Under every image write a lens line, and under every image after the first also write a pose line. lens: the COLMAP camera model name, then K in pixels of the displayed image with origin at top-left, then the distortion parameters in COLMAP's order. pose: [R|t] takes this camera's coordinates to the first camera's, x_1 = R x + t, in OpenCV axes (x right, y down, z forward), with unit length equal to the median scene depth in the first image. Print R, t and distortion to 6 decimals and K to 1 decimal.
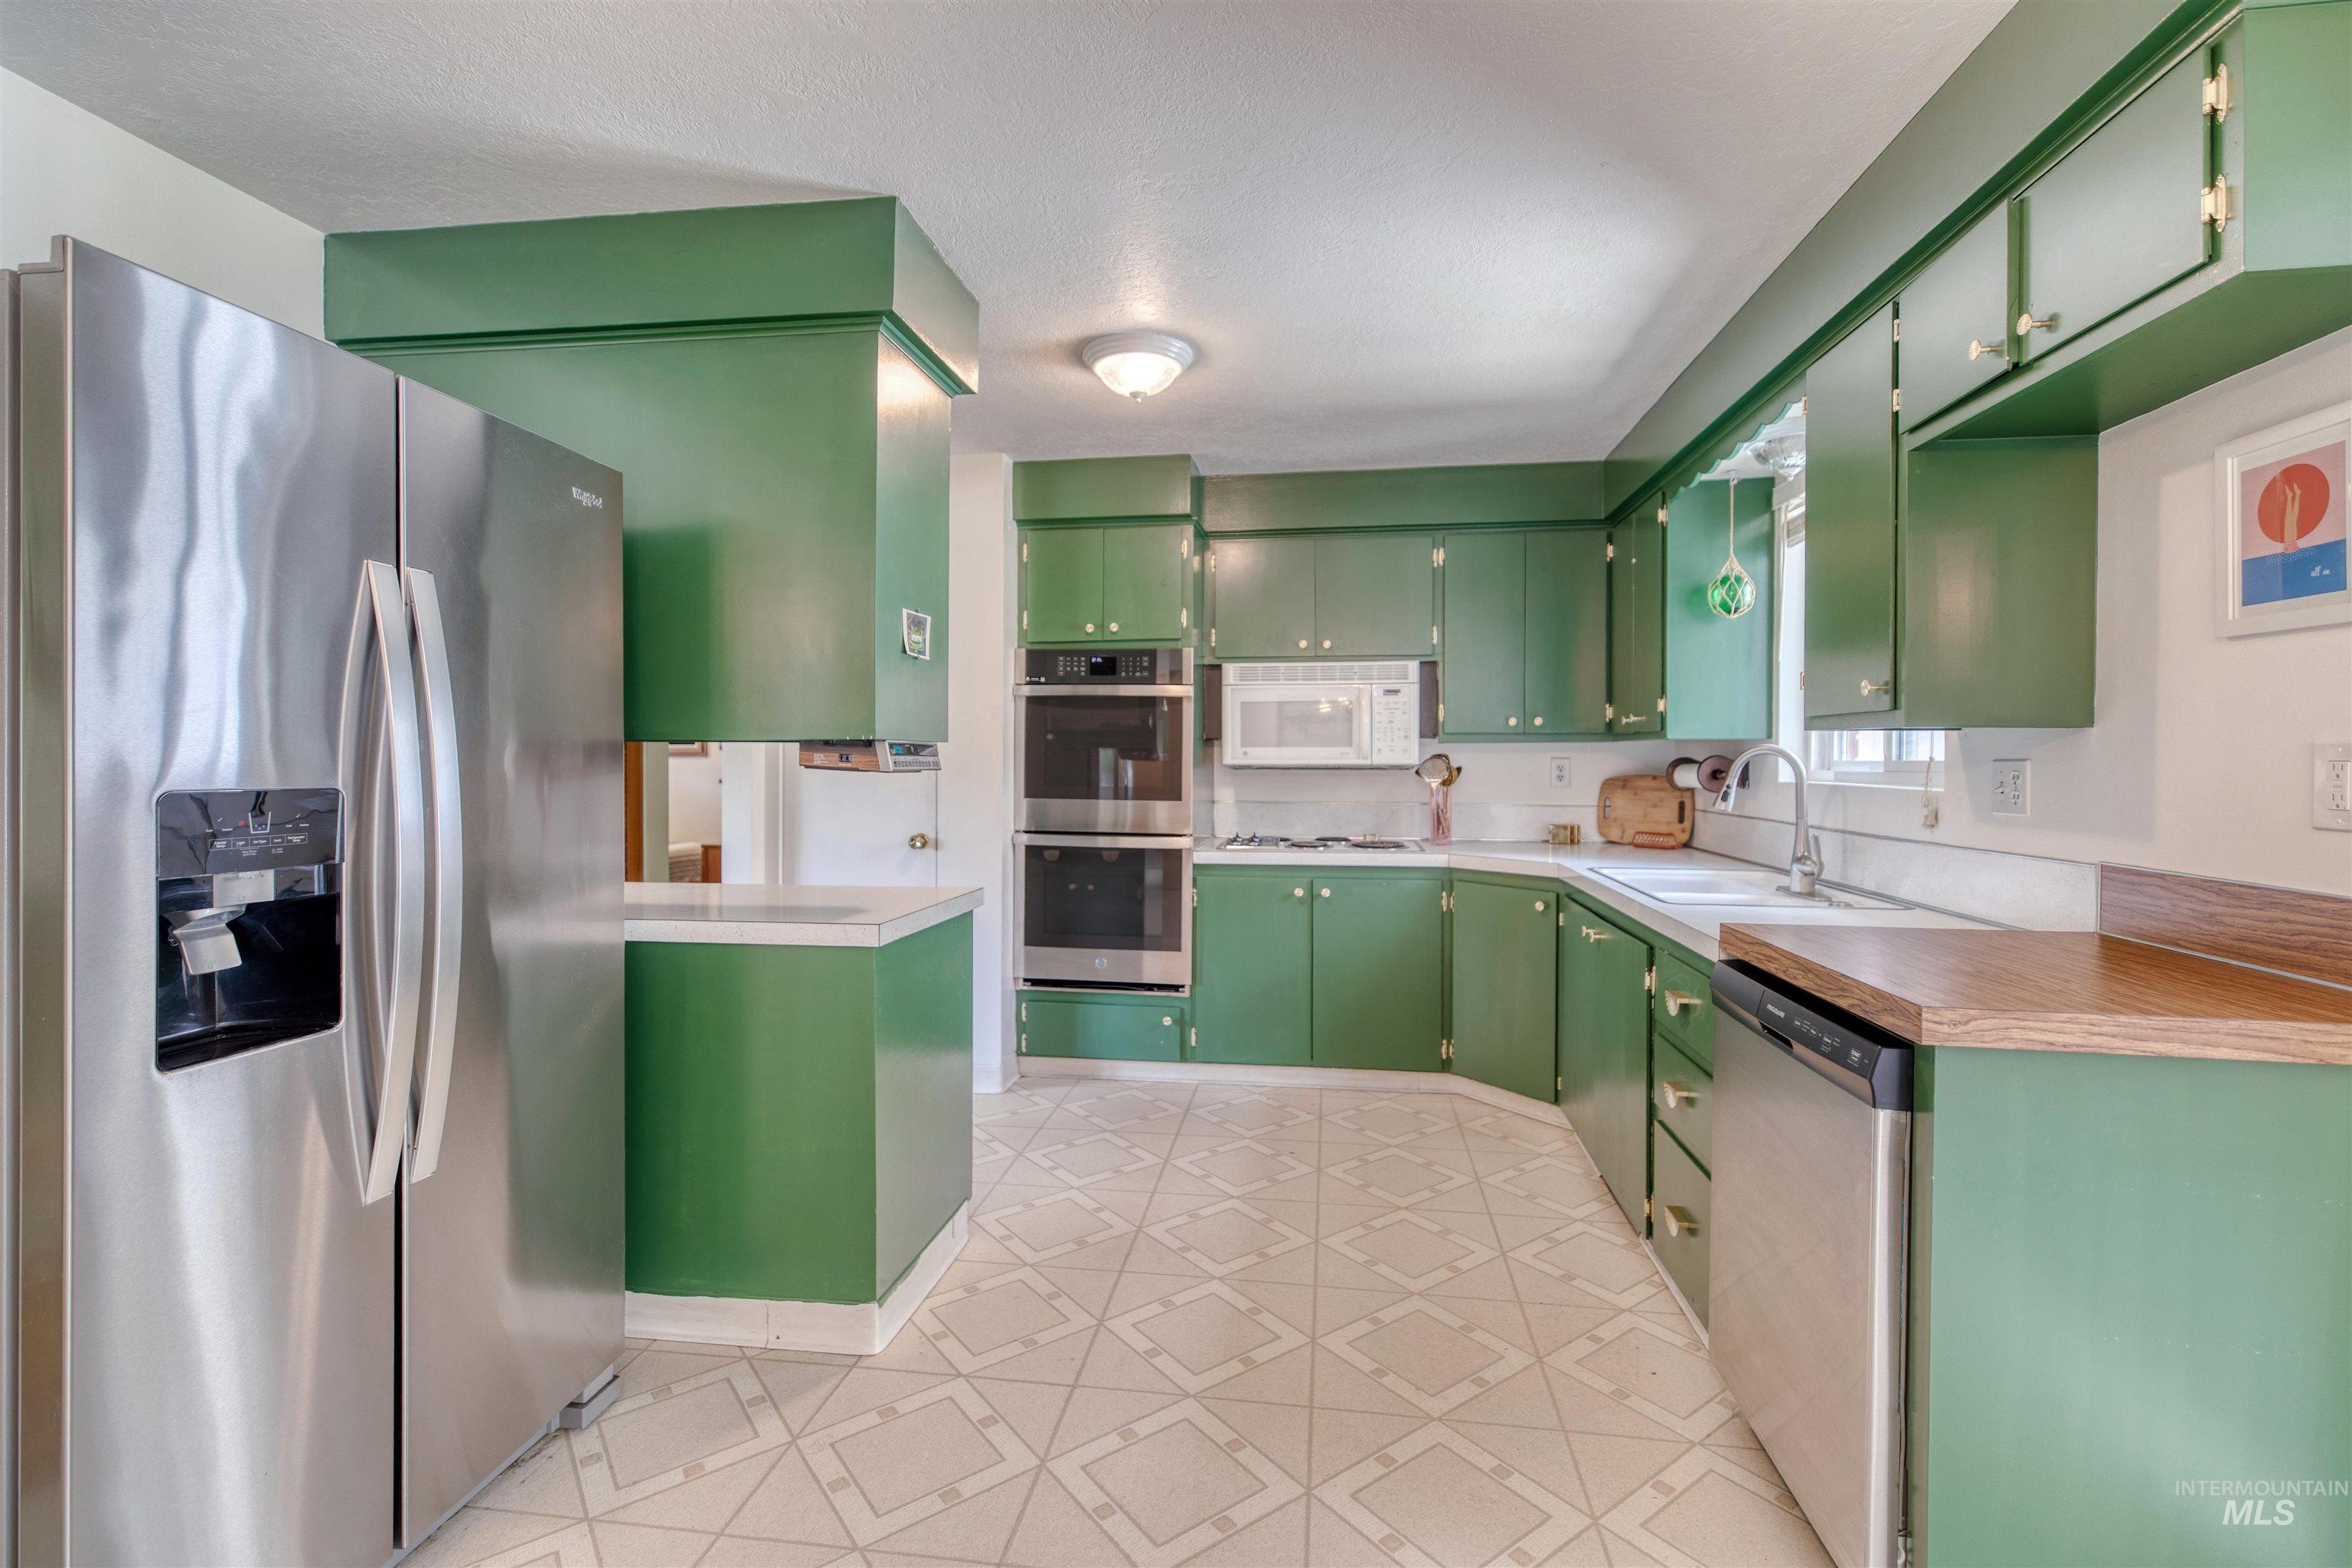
lens RADIAL K [[1056.3, 0, 1177.3], [0, 1056.3, 767.2], [0, 0, 1]] dist [0.008332, -0.002998]
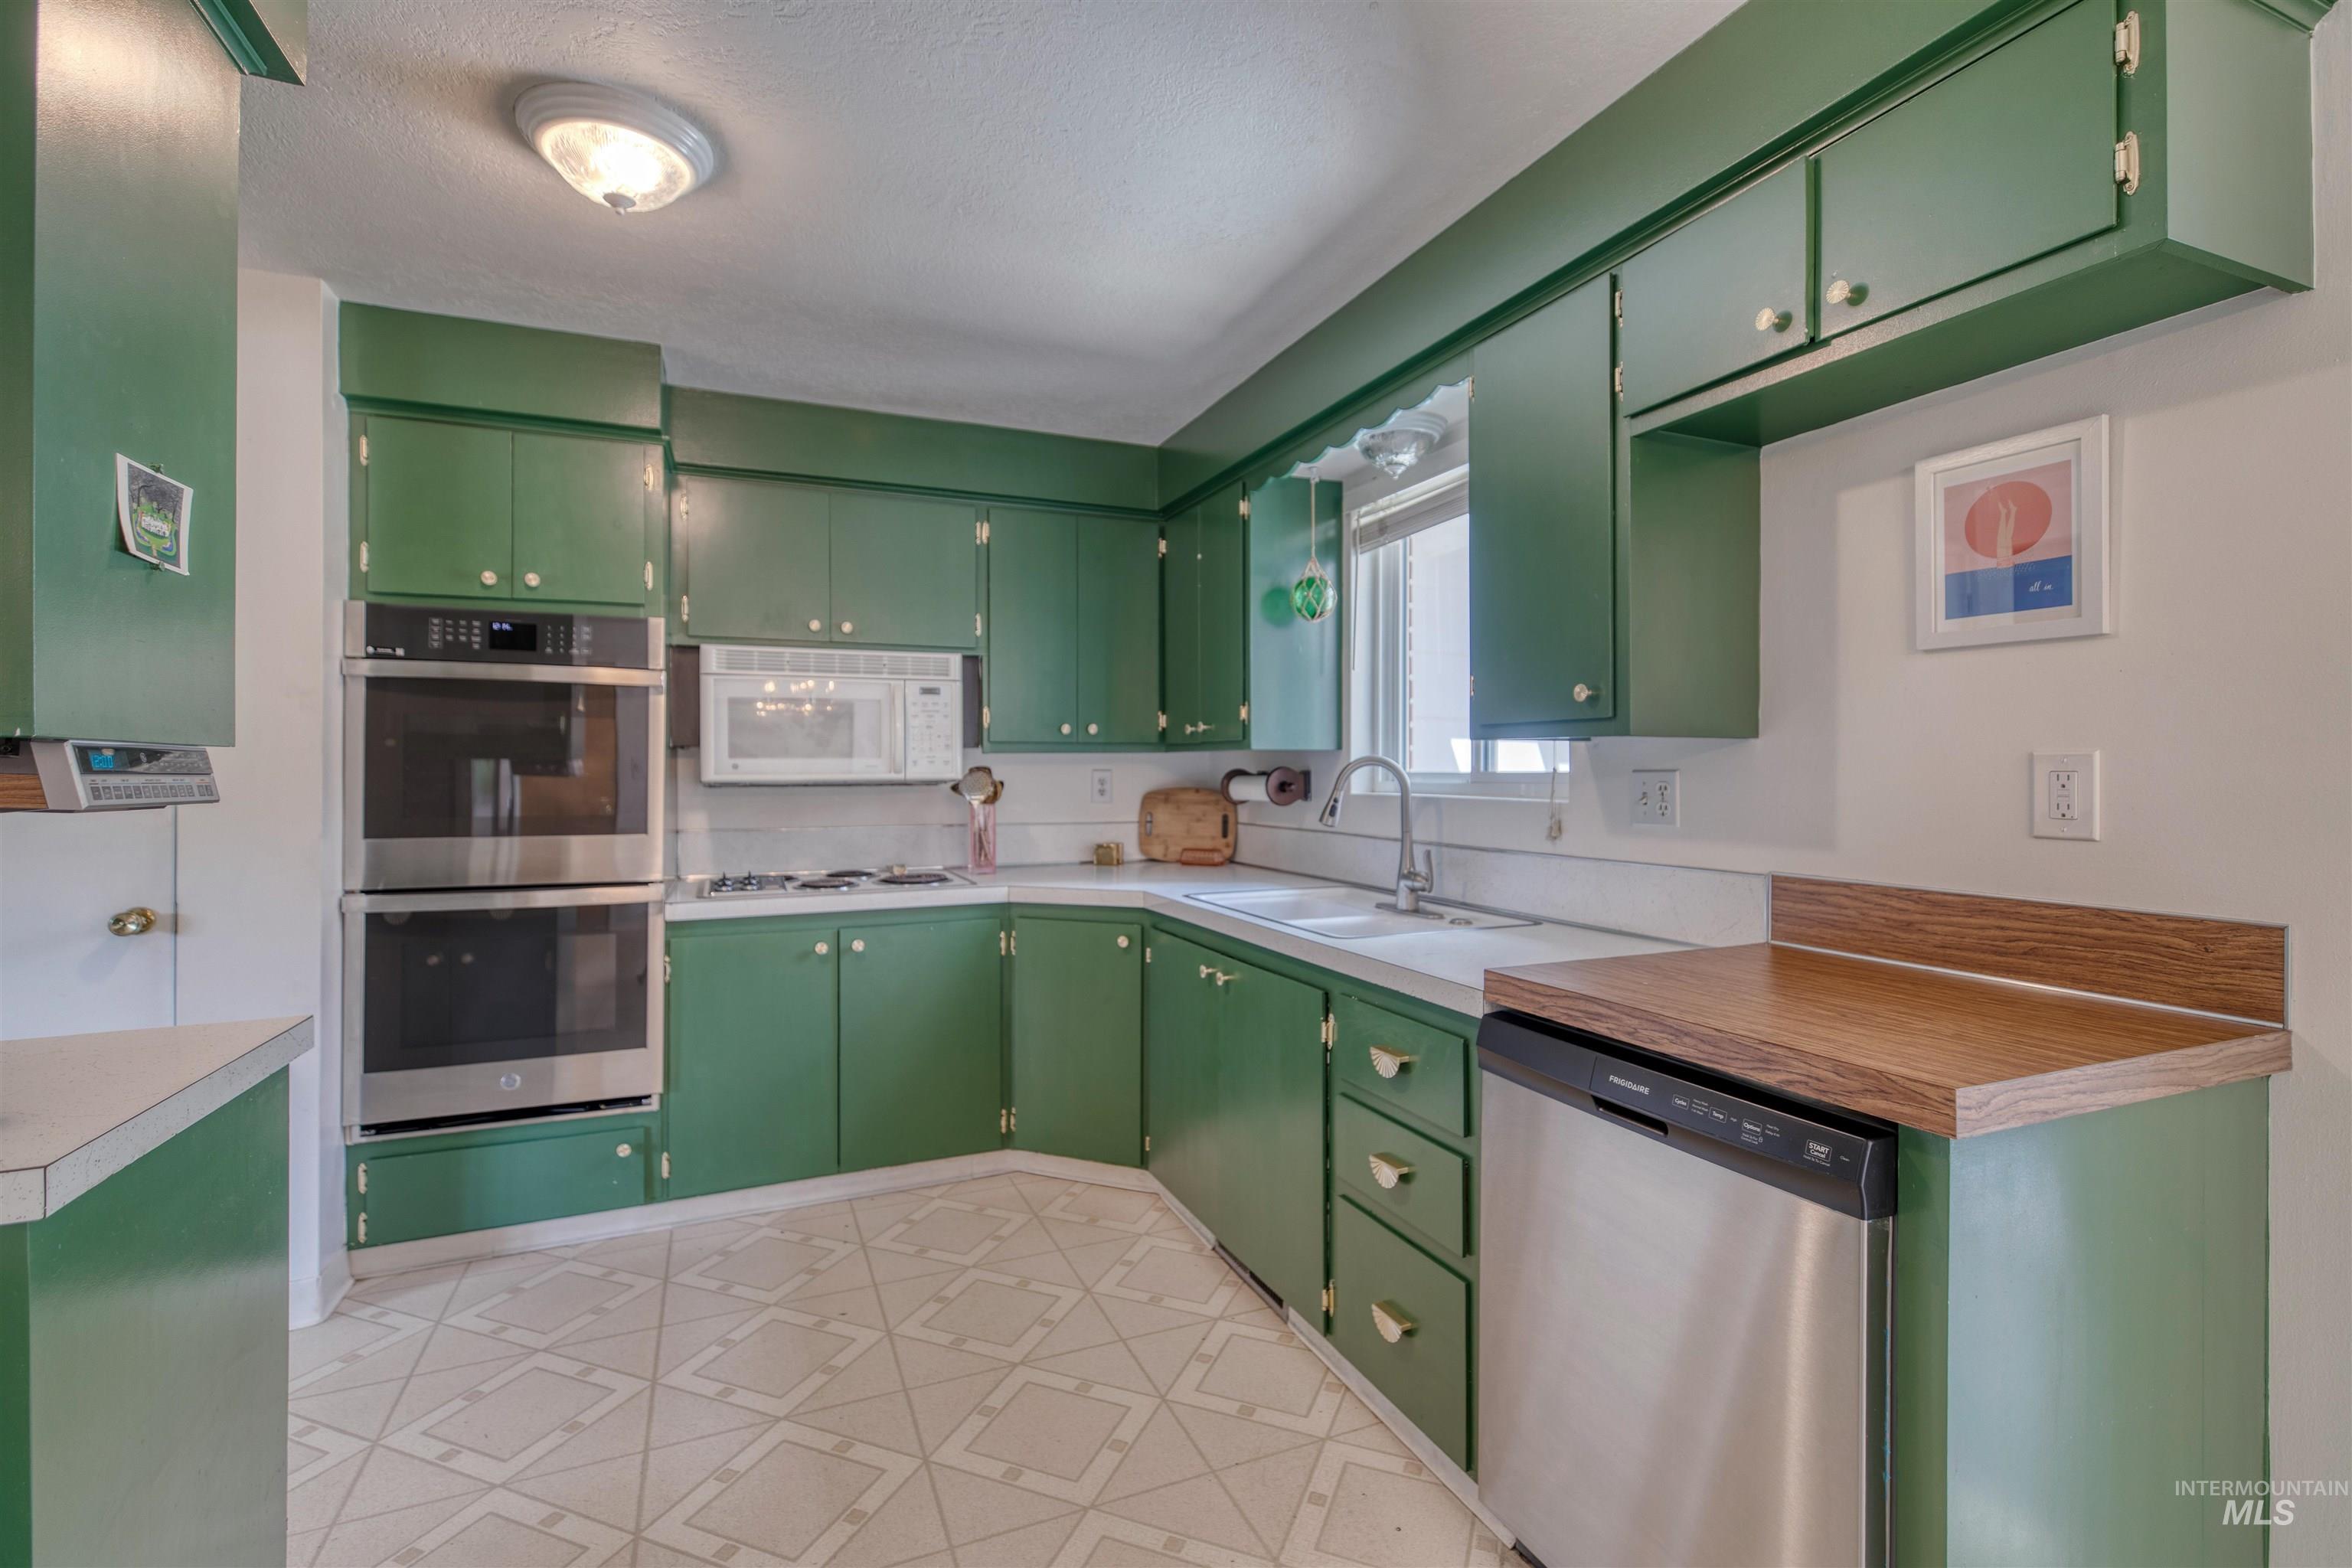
lens RADIAL K [[1056.3, 0, 1183.4], [0, 1056.3, 767.8], [0, 0, 1]] dist [0.008332, -0.002998]
pose [[0.850917, -0.003808, 0.525286, -0.075441], [0.009477, 0.999922, -0.008103, -0.003956], [-0.525214, 0.011873, 0.850887, 0.254943]]
